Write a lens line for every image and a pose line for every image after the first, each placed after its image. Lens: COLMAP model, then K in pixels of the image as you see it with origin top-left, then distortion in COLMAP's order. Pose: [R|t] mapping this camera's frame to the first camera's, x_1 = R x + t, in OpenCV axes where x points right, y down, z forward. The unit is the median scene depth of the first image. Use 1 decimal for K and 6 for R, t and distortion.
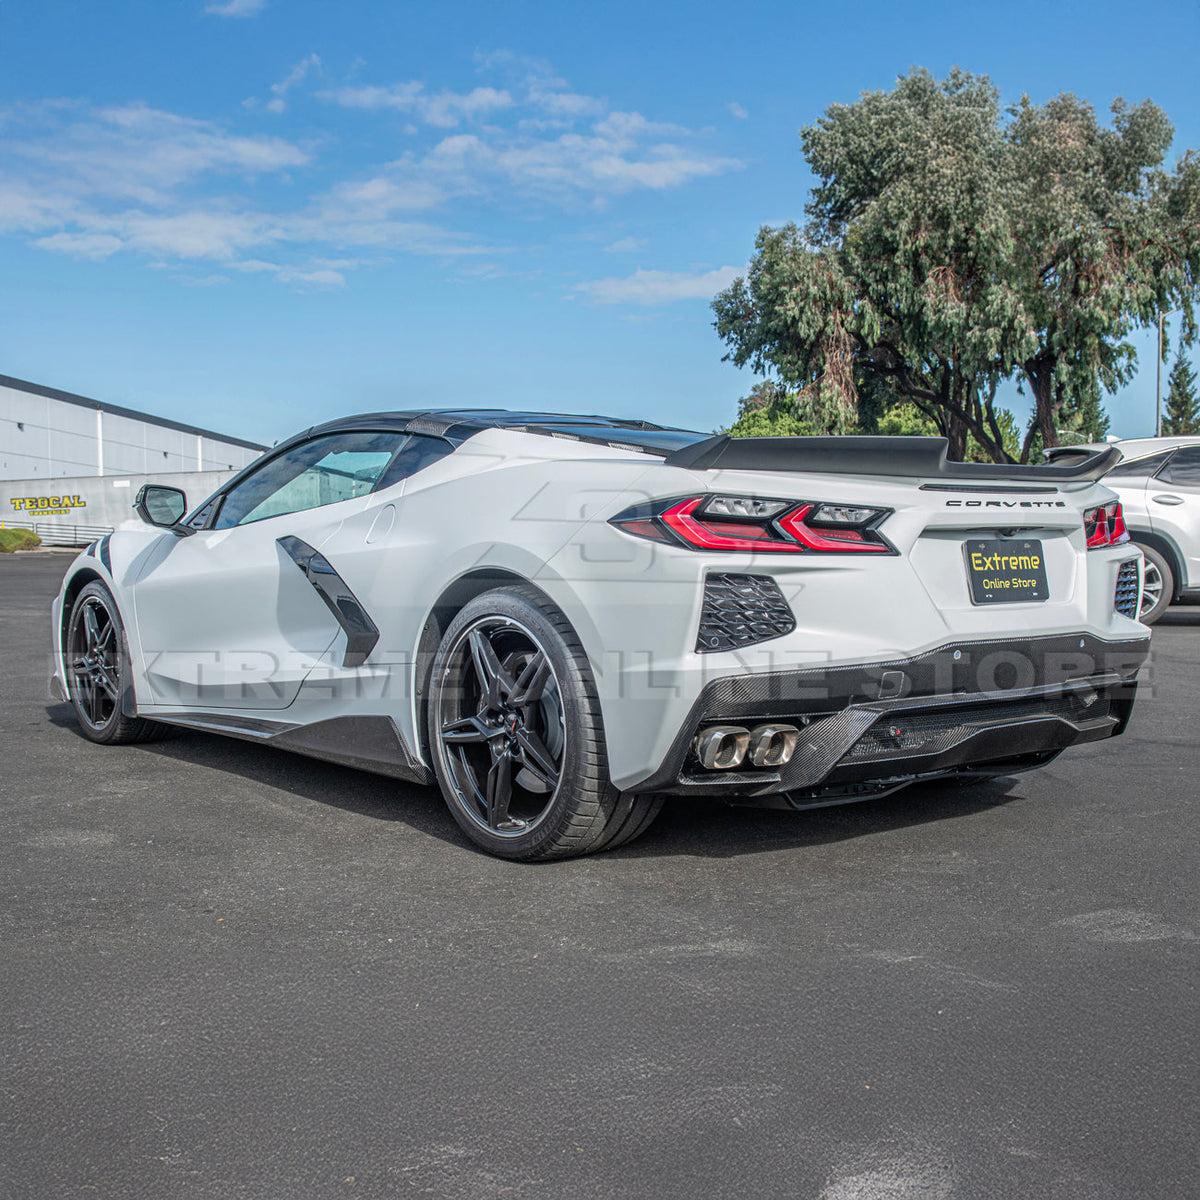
lens RADIAL K [[1478.3, 0, 614.7], [0, 1478.3, 647.2], [0, 0, 1]] dist [0.002498, -0.009413]
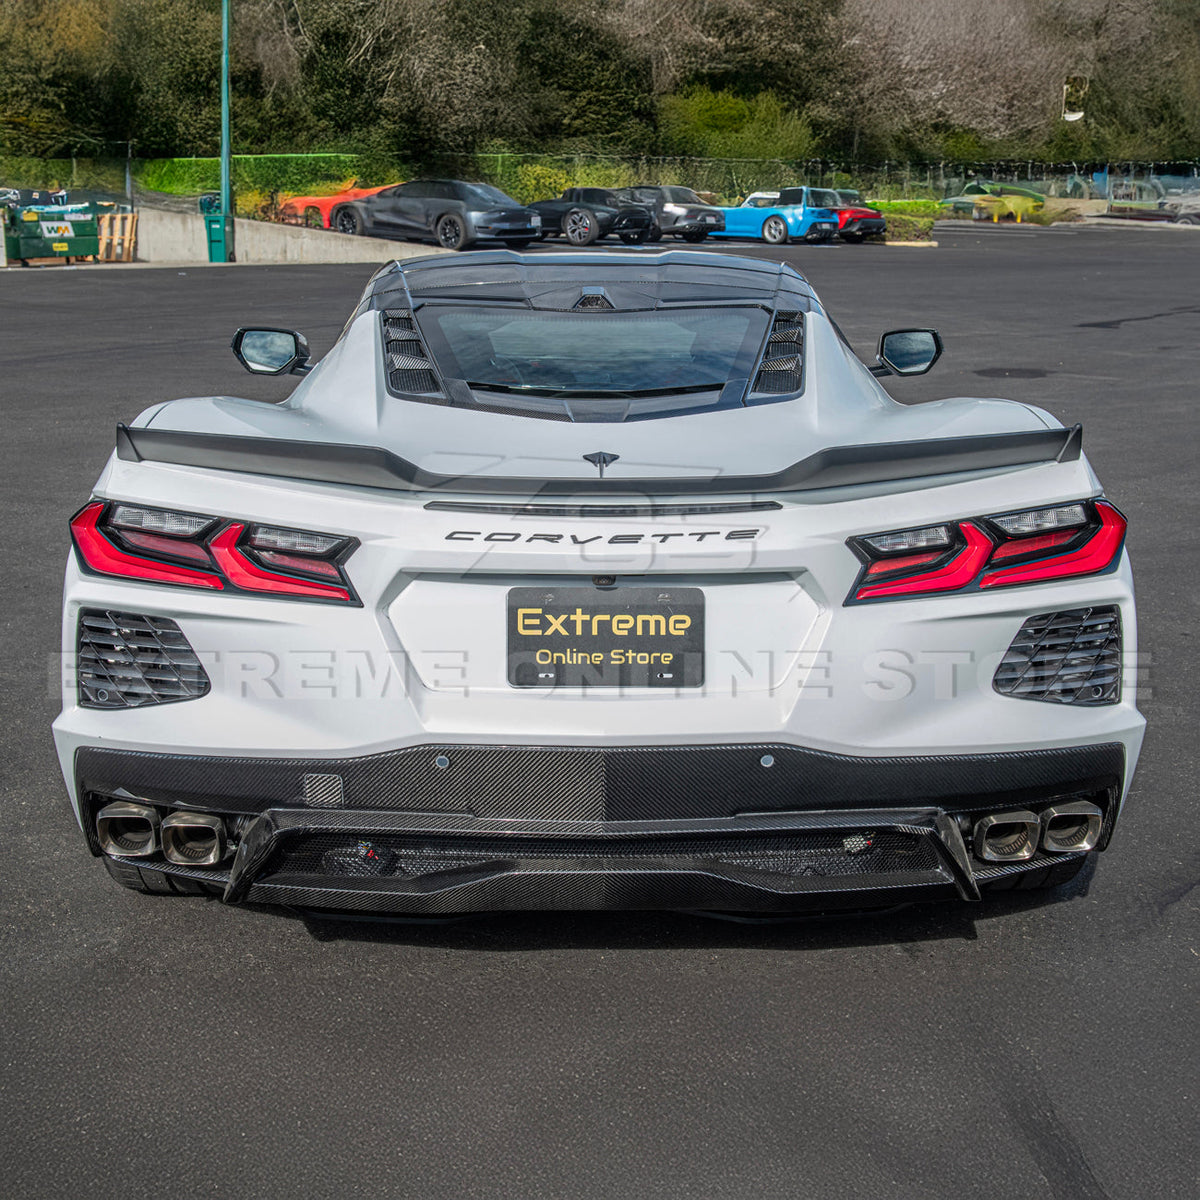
lens RADIAL K [[1760.6, 0, 580.8], [0, 1760.6, 598.2], [0, 0, 1]] dist [0.010364, 0.029131]
pose [[0.775842, 0.148088, -0.613302, 0.698976], [-0.053180, 0.983954, 0.170312, -0.190968], [0.628682, -0.099520, 0.771268, 0.395817]]
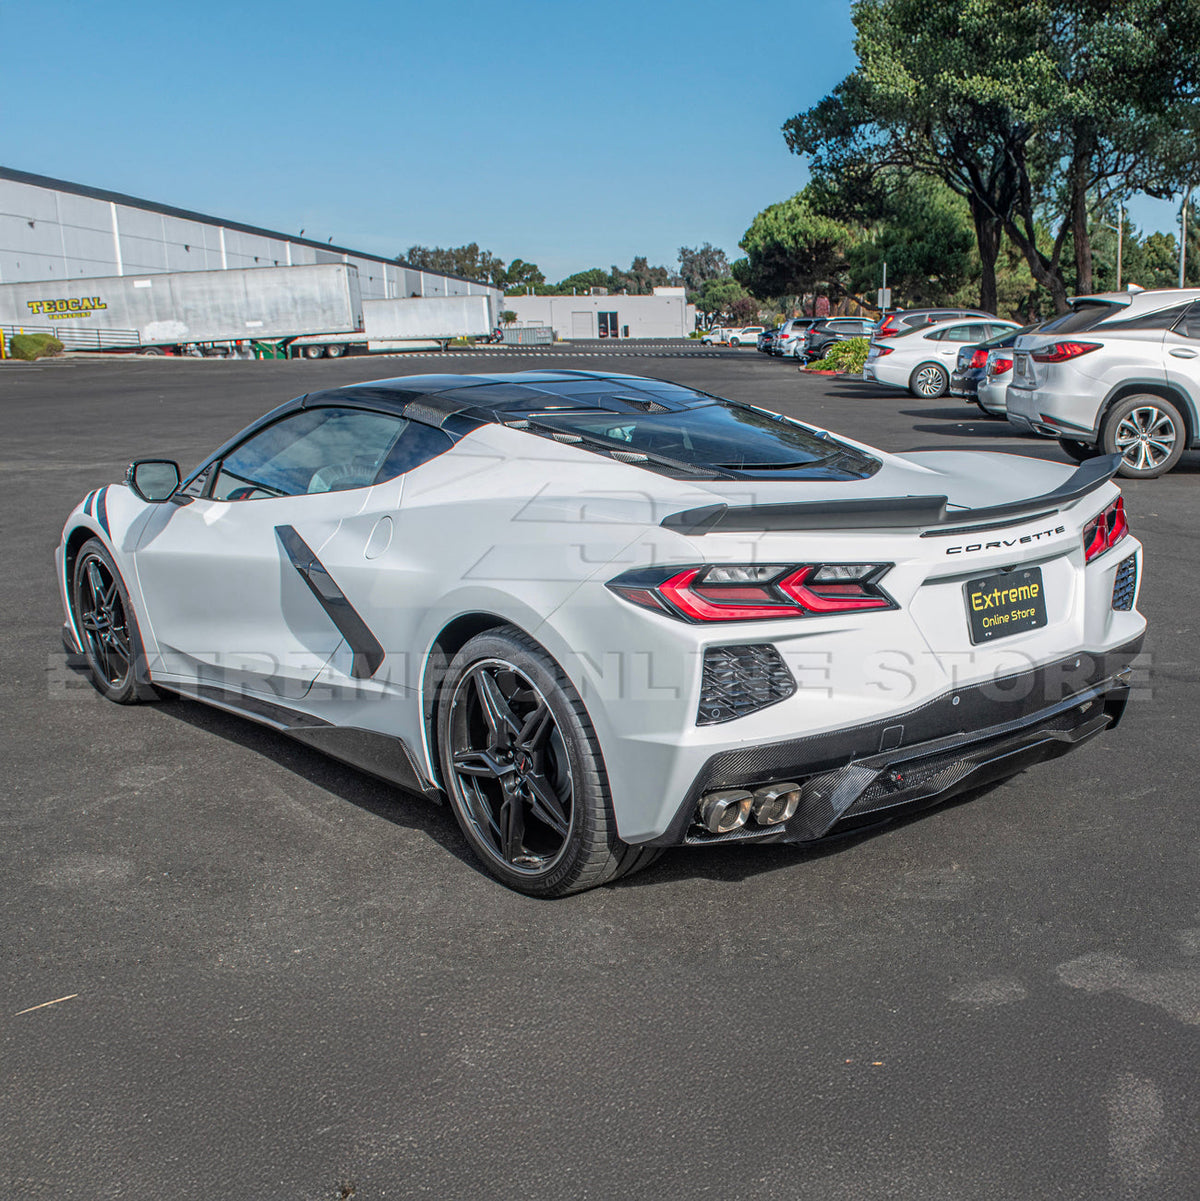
lens RADIAL K [[1422.1, 0, 814.7], [0, 1422.1, 717.5], [0, 0, 1]] dist [-0.032366, -0.026275]
pose [[0.994309, -0.032636, 0.101413, 0.031432], [0.011991, 0.980156, 0.197863, -0.165150], [-0.105858, -0.195521, 0.974970, 0.044219]]
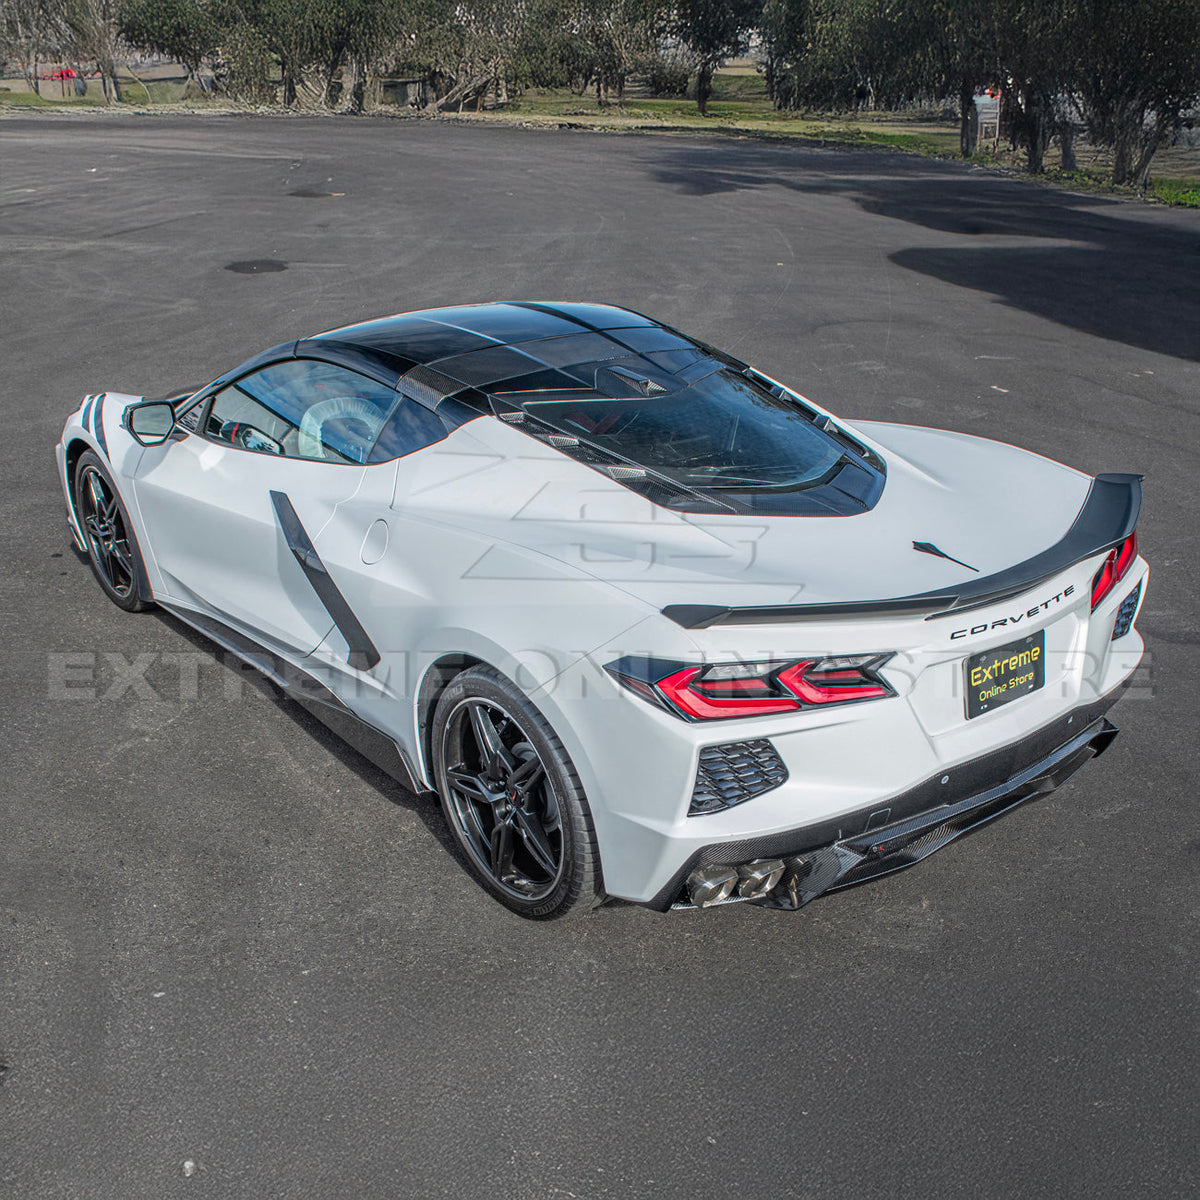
lens RADIAL K [[1353.5, 0, 641.5], [0, 1353.5, 796.3], [0, 0, 1]] dist [-0.024522, -0.037896]
pose [[0.999888, 0.010446, 0.010745, 0.010668], [-0.014058, 0.902198, 0.431094, -0.354396], [-0.005191, -0.431196, 0.902243, 0.139404]]
